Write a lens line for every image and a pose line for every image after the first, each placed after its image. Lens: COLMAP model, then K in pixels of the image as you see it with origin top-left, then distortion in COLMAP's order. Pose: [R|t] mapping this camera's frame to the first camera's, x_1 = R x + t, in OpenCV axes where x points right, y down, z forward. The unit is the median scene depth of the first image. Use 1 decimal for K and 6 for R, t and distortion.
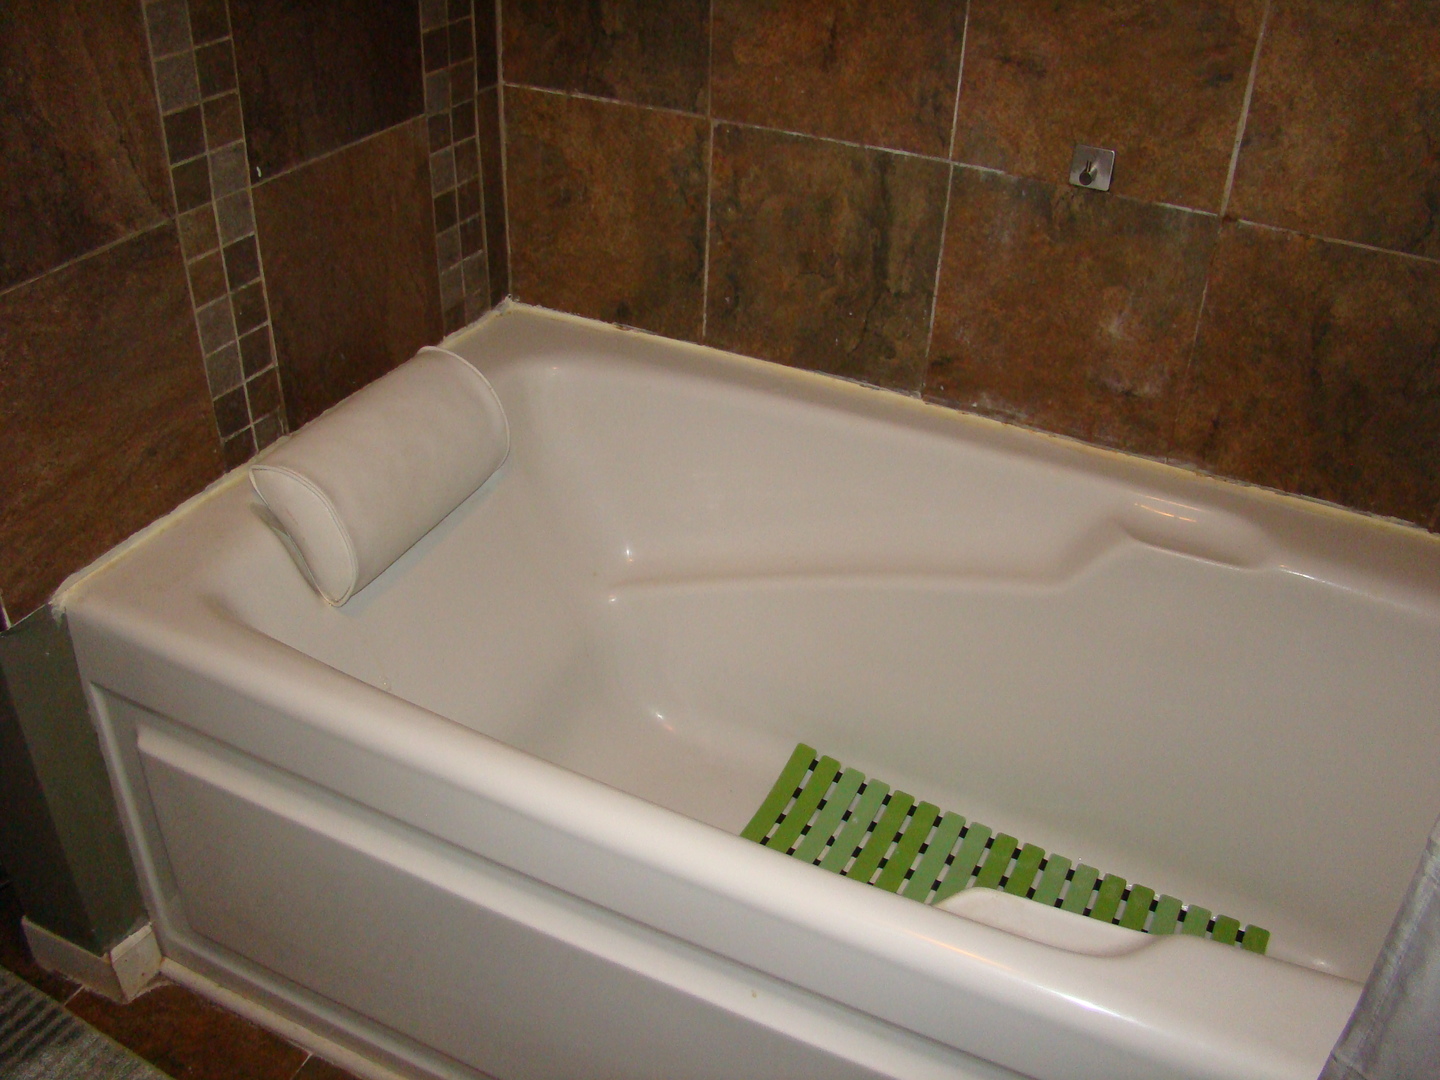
lens RADIAL K [[1329.5, 0, 720.0], [0, 1329.5, 540.0], [0, 0, 1]] dist [-0.163806, 0.106131]
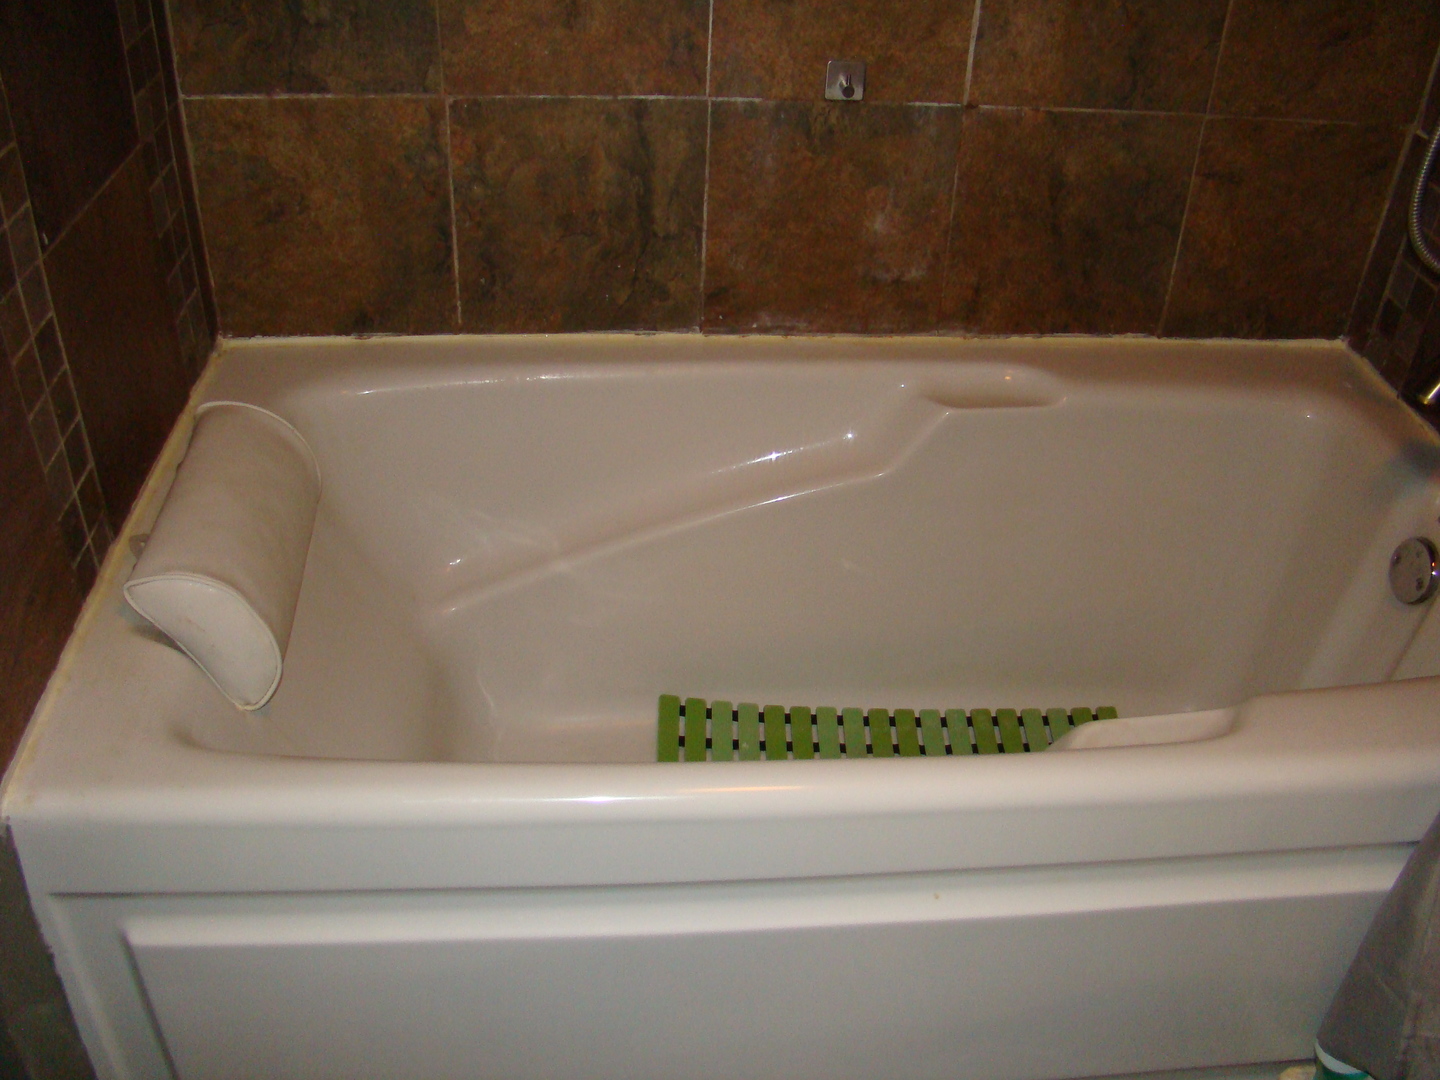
lens RADIAL K [[1329.5, 0, 720.0], [0, 1329.5, 540.0], [0, 0, 1]] dist [-0.163806, 0.106131]
pose [[0.862436, -0.290767, 0.414317, -0.324305], [0.274038, 0.956424, 0.100782, -0.055444], [-0.425567, 0.026620, 0.904535, 0.073347]]
